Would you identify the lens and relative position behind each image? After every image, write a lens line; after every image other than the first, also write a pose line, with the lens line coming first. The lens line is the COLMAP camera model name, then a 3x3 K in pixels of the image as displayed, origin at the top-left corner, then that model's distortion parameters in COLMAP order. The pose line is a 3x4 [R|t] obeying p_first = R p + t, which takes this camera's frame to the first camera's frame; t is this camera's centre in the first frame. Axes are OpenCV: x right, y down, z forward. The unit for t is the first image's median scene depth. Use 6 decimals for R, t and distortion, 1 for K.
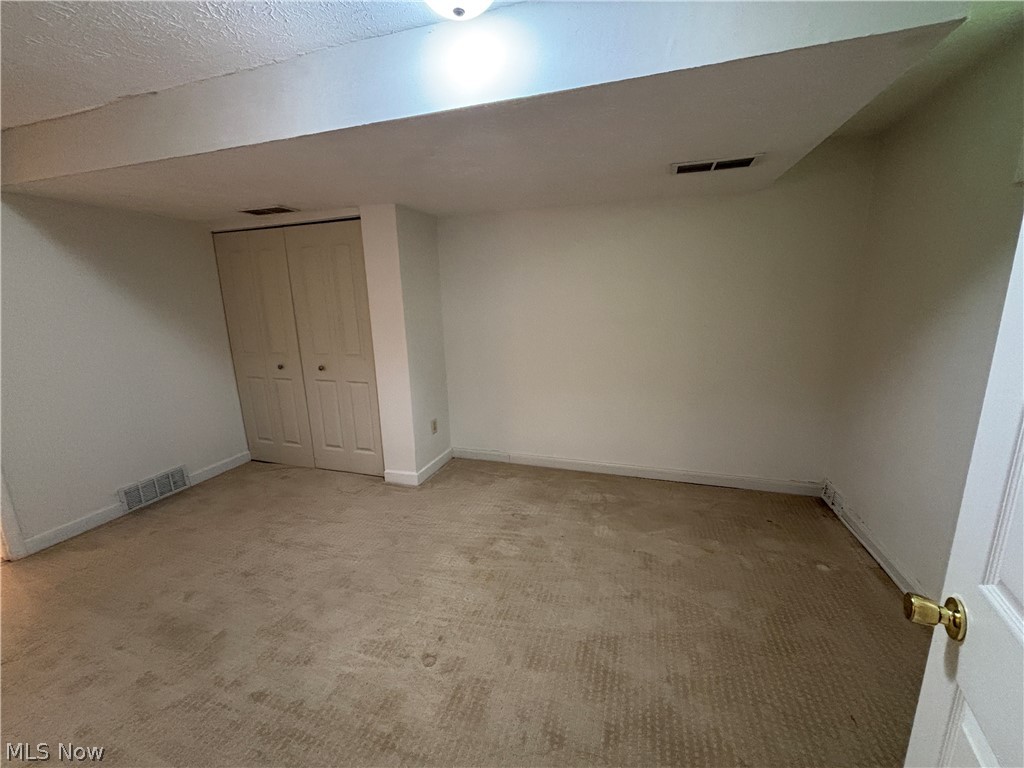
lens RADIAL K [[410.7, 0, 512.0], [0, 410.7, 384.0], [0, 0, 1]] dist [-0.001271, -0.000139]
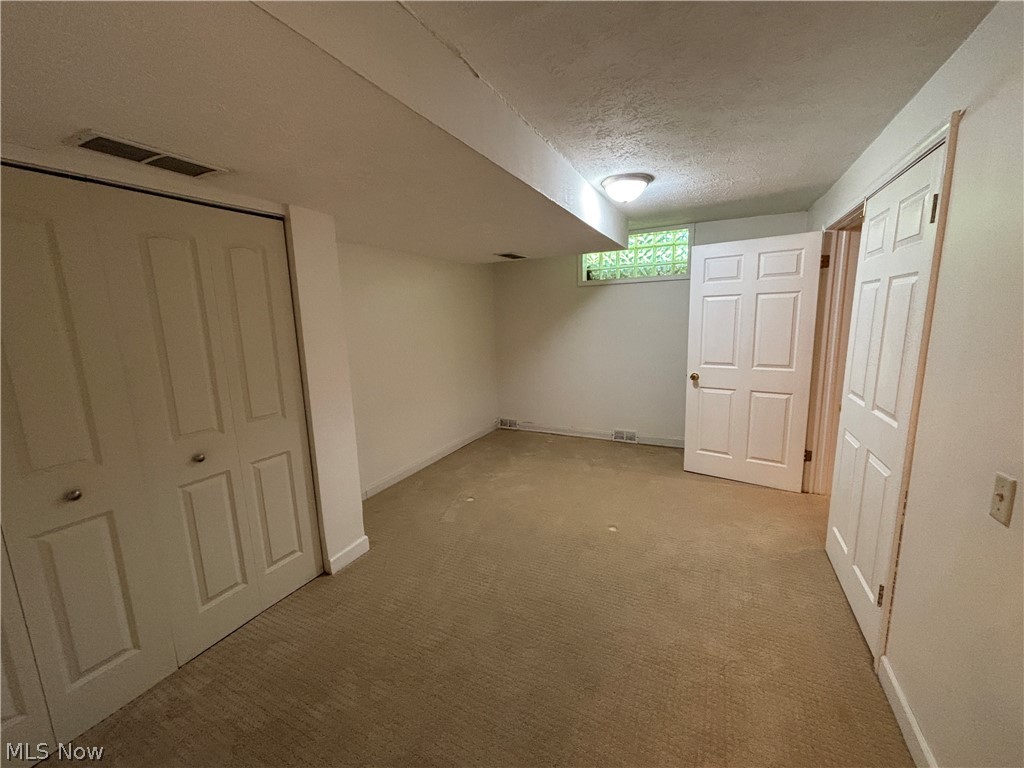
lens RADIAL K [[410.7, 0, 512.0], [0, 410.7, 384.0], [0, 0, 1]] dist [-0.001271, -0.000139]
pose [[0.144654, -0.145820, 0.978679, -1.071997], [0.228398, 0.967292, 0.110365, -0.116057], [-0.962761, 0.207564, 0.173228, 0.561854]]
